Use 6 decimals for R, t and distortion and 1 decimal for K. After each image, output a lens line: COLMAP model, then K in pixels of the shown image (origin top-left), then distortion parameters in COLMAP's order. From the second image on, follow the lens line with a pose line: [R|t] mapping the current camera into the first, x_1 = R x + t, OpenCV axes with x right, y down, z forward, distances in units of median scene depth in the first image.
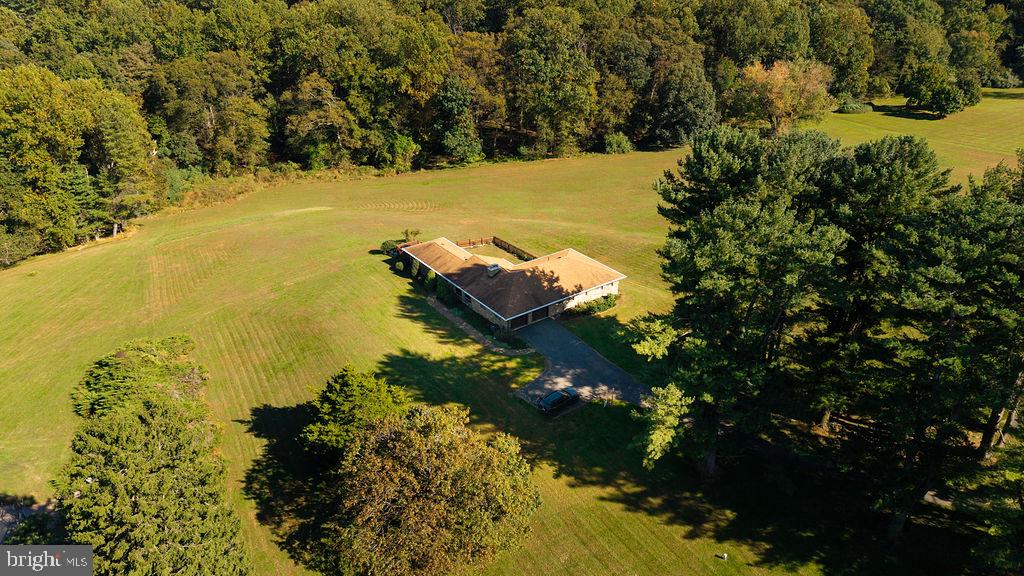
lens RADIAL K [[684.4, 0, 510.8], [0, 684.4, 287.3], [0, 0, 1]] dist [0.010213, -0.007084]
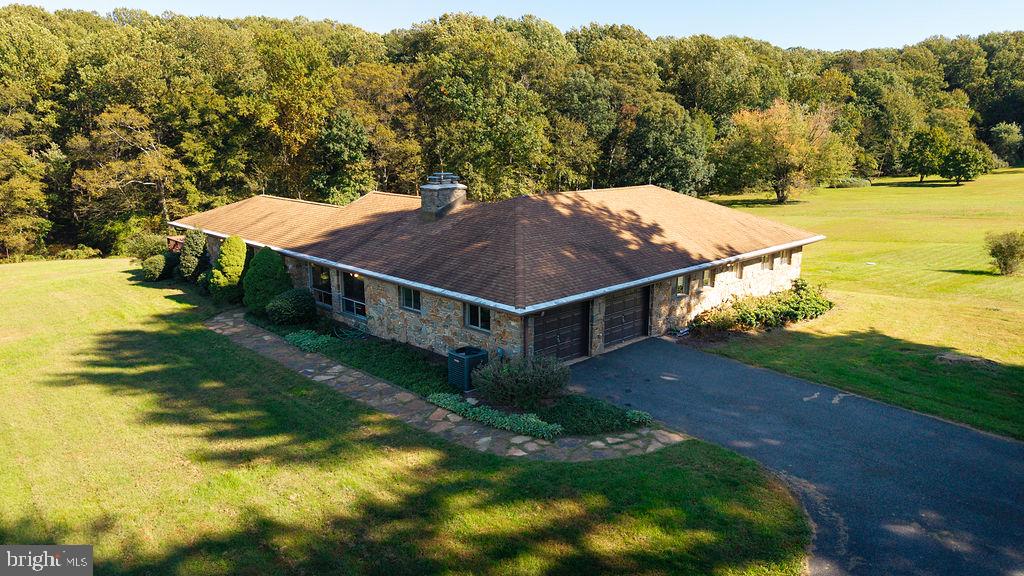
lens RADIAL K [[684.4, 0, 507.1], [0, 684.4, 284.3], [0, 0, 1]] dist [0.010213, -0.007084]
pose [[0.990308, -0.033915, 0.134682, -0.018789], [0.067365, 0.965313, -0.252255, 0.041162], [-0.121456, 0.258883, 0.958242, 0.365619]]
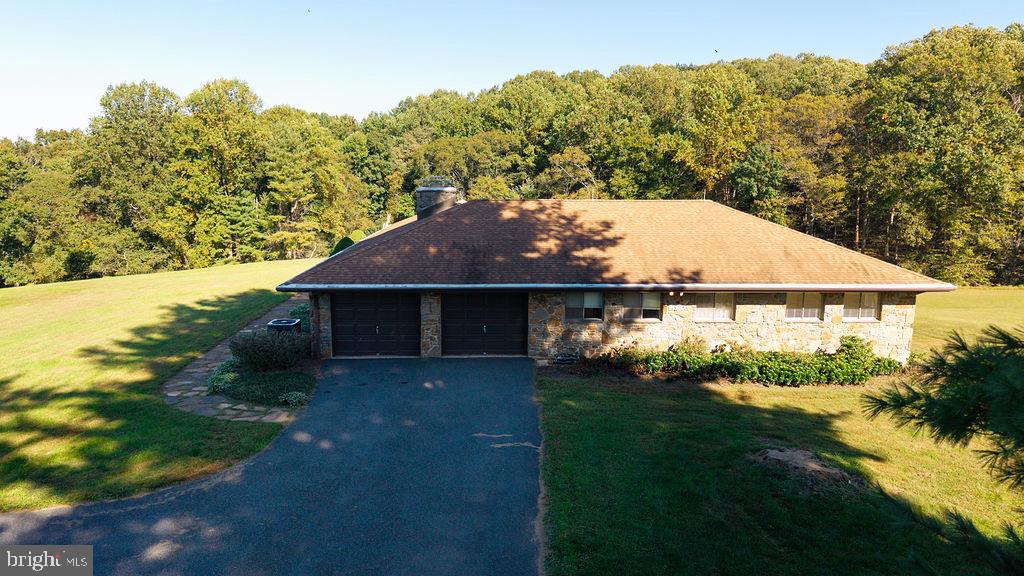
lens RADIAL K [[684.4, 0, 515.1], [0, 684.4, 298.4], [0, 0, 1]] dist [0.010213, -0.007084]
pose [[0.833598, 0.090388, -0.544926, 0.089826], [-0.249001, 0.942091, -0.224641, 0.036903], [0.493065, 0.322948, 0.807832, 0.393022]]
